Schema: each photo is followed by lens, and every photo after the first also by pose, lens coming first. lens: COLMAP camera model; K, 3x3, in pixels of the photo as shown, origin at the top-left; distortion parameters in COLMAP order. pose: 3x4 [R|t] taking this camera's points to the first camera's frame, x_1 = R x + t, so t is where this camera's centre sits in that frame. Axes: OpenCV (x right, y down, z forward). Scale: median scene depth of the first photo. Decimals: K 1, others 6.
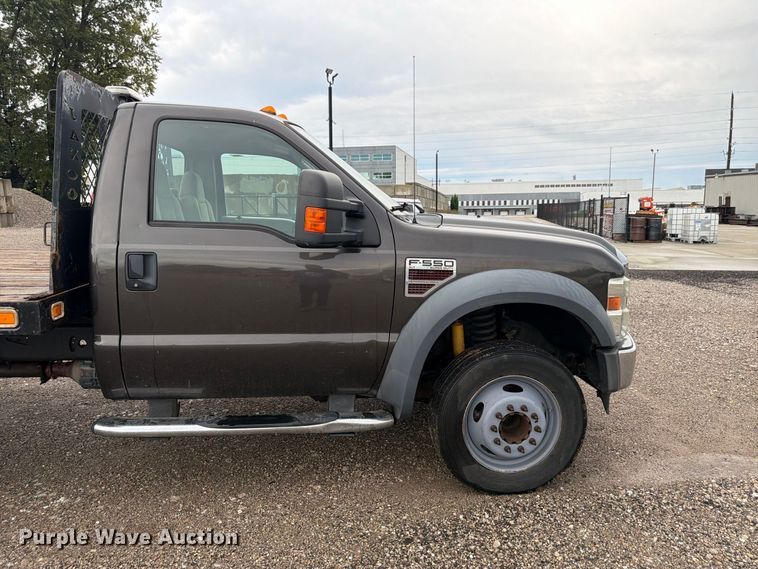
lens RADIAL K [[531.5, 0, 377.7], [0, 531.5, 290.2], [0, 0, 1]] dist [0.072857, -0.106436]
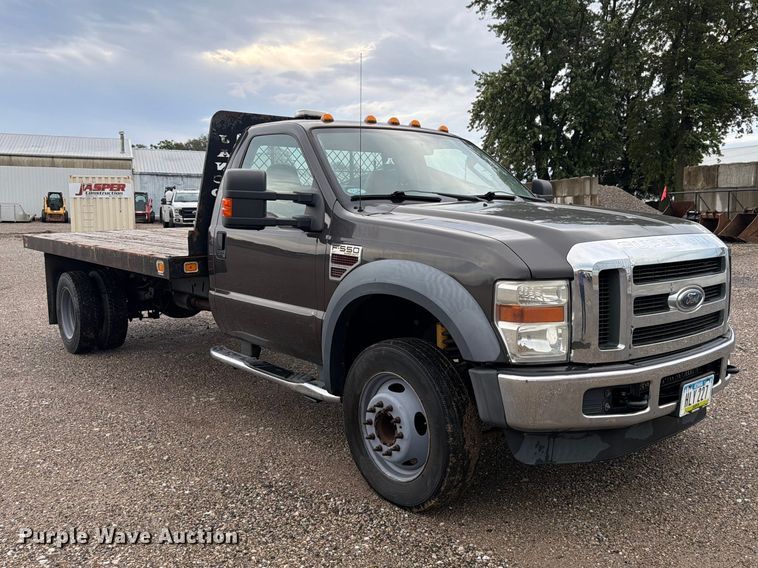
lens RADIAL K [[679.1, 0, 405.7], [0, 679.1, 287.9], [0, 0, 1]] dist [0.118591, -0.184665]
pose [[0.569333, 0.086497, -0.817544, 1.260850], [-0.114161, 0.993133, 0.025574, -0.022226], [0.814142, 0.078772, 0.575298, 0.329407]]
